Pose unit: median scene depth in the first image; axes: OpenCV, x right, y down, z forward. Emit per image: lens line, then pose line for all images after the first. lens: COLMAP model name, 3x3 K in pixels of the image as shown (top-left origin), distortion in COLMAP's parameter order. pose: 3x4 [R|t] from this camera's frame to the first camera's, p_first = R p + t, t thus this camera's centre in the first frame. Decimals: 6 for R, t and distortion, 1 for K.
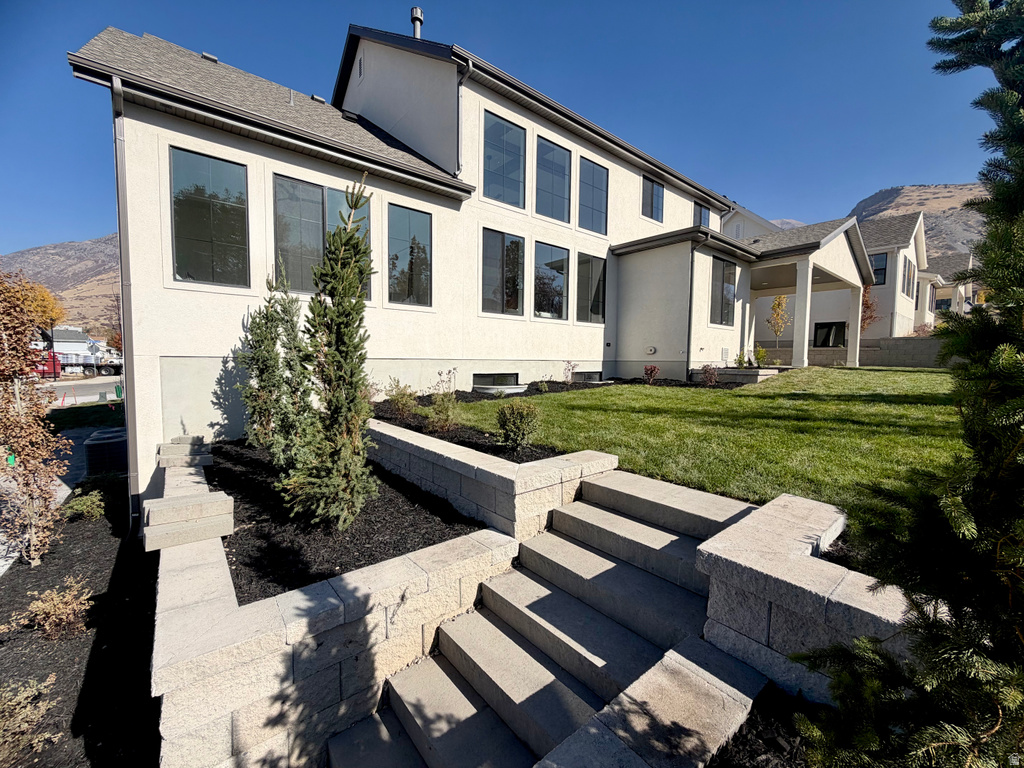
lens RADIAL K [[407.0, 0, 508.8], [0, 407.0, 384.8], [0, 0, 1]] dist [0.001550, 0.000272]
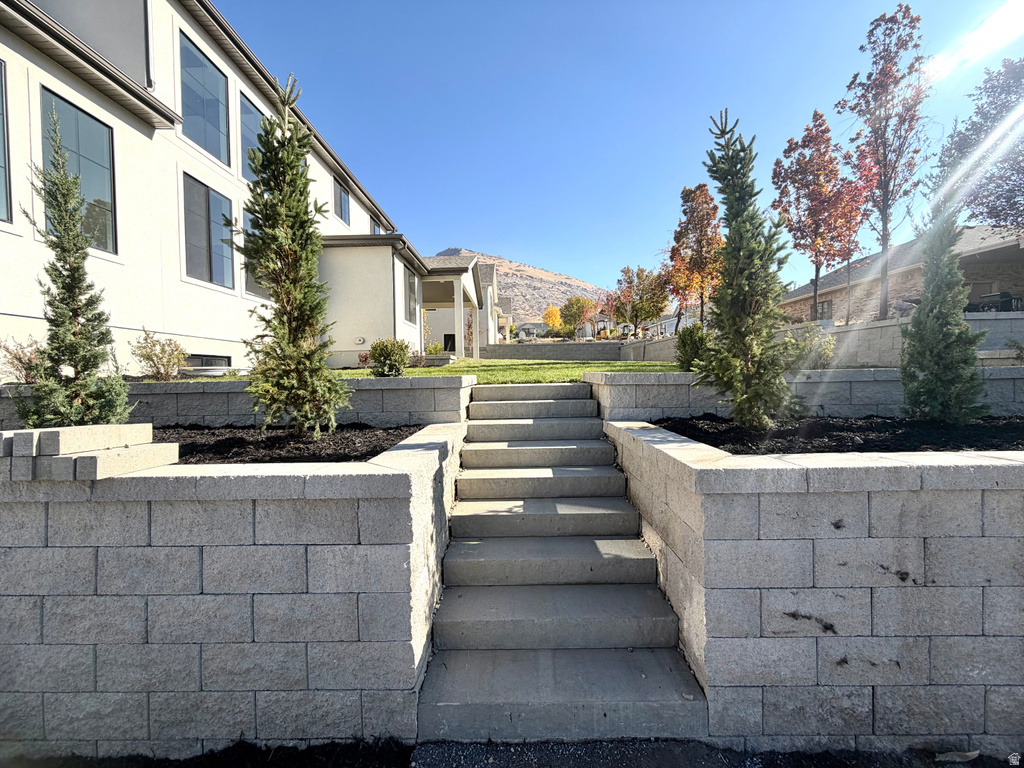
lens RADIAL K [[407.0, 0, 513.4], [0, 407.0, 380.7], [0, 0, 1]] dist [0.001550, 0.000272]
pose [[0.641581, -0.035624, 0.766228, -0.255055], [0.075526, 0.997001, -0.016887, 0.082581], [-0.763328, 0.068704, 0.642347, 0.011349]]
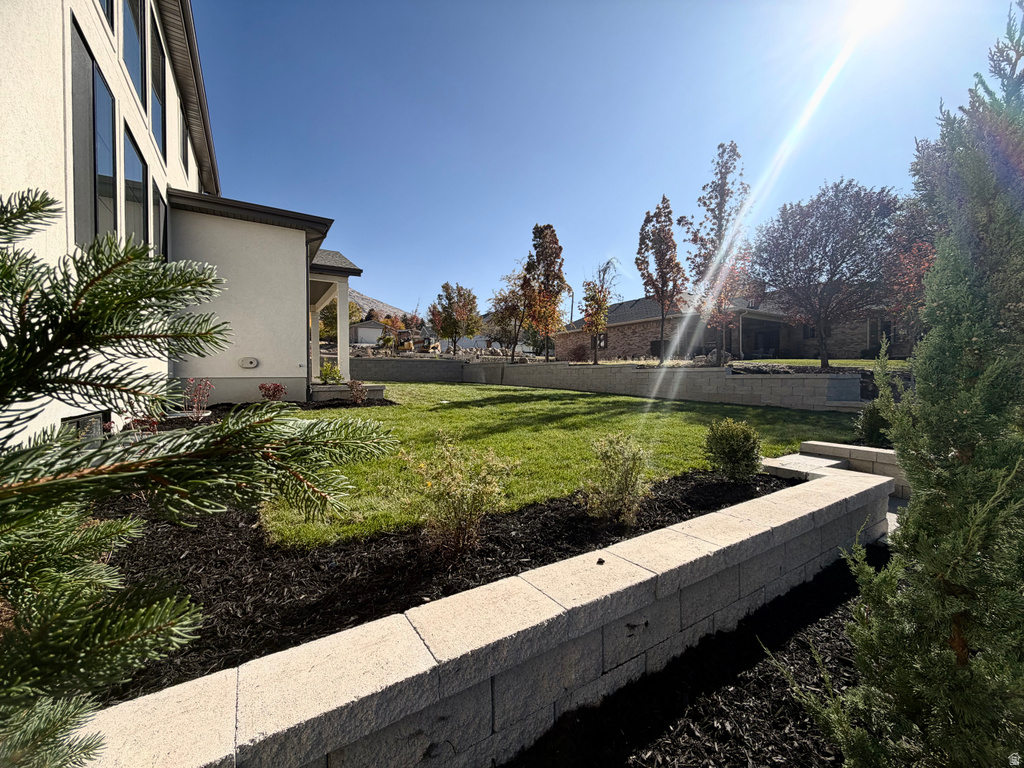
lens RADIAL K [[407.0, 0, 510.5], [0, 407.0, 382.6], [0, 0, 1]] dist [0.001550, 0.000272]
pose [[0.118034, -0.021991, 0.992766, -0.353662], [0.067213, 0.997639, 0.014108, -0.031178], [-0.990732, 0.065062, 0.119234, 0.537722]]
